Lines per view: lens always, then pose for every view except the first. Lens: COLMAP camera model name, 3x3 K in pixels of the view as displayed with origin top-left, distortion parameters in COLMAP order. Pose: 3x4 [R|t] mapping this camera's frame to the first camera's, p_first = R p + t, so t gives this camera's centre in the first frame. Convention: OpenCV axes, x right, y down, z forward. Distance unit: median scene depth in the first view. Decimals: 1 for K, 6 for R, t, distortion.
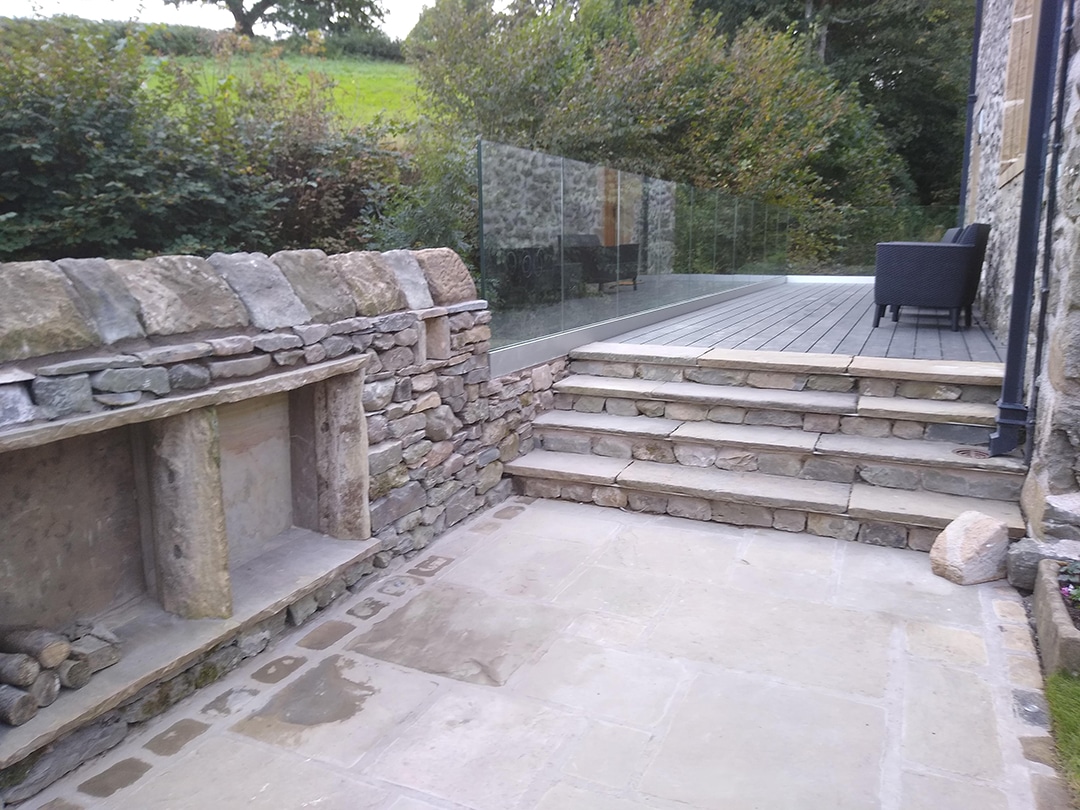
lens RADIAL K [[839.0, 0, 541.6], [0, 839.0, 411.2], [0, 0, 1]] dist [0.072653, -0.124168]
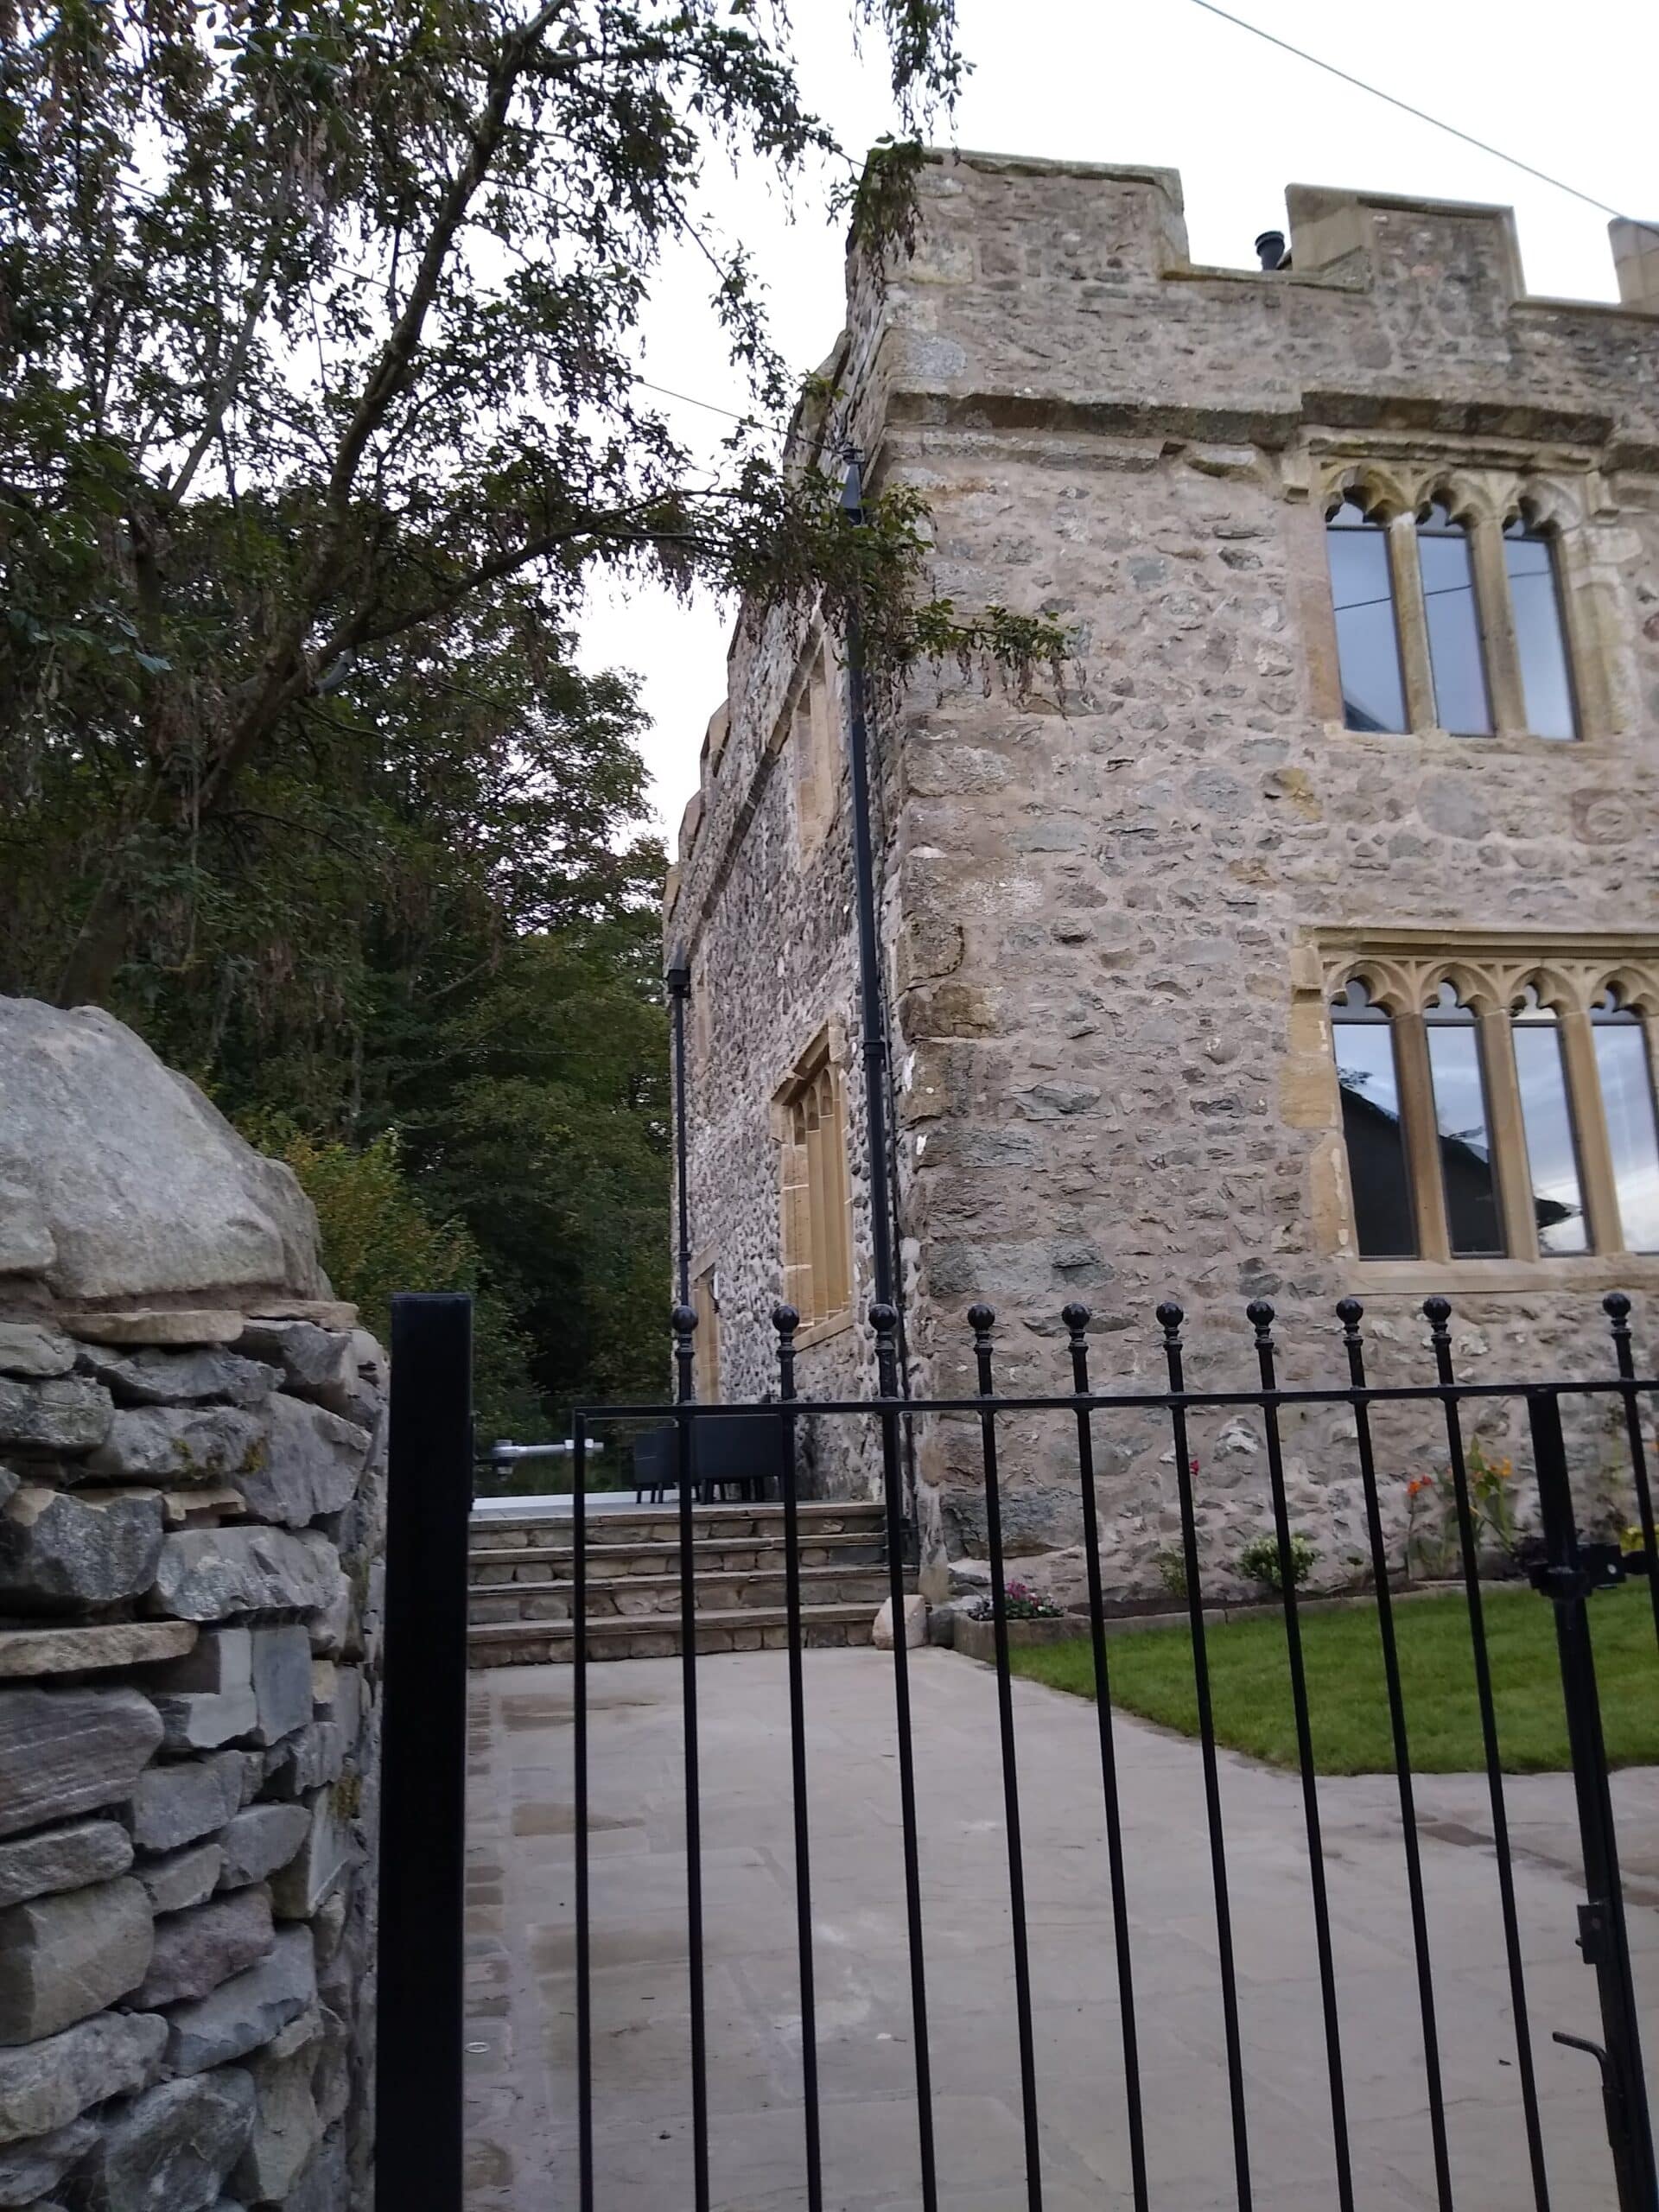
lens RADIAL K [[1718.4, 0, 839.7], [0, 1718.4, 1099.1], [0, 0, 1]] dist [0.072653, -0.124168]
pose [[0.815607, 0.091580, 0.571313, -0.960055], [0.155569, 0.916327, -0.368975, 0.340999], [-0.557300, 0.389817, 0.733116, -0.969266]]
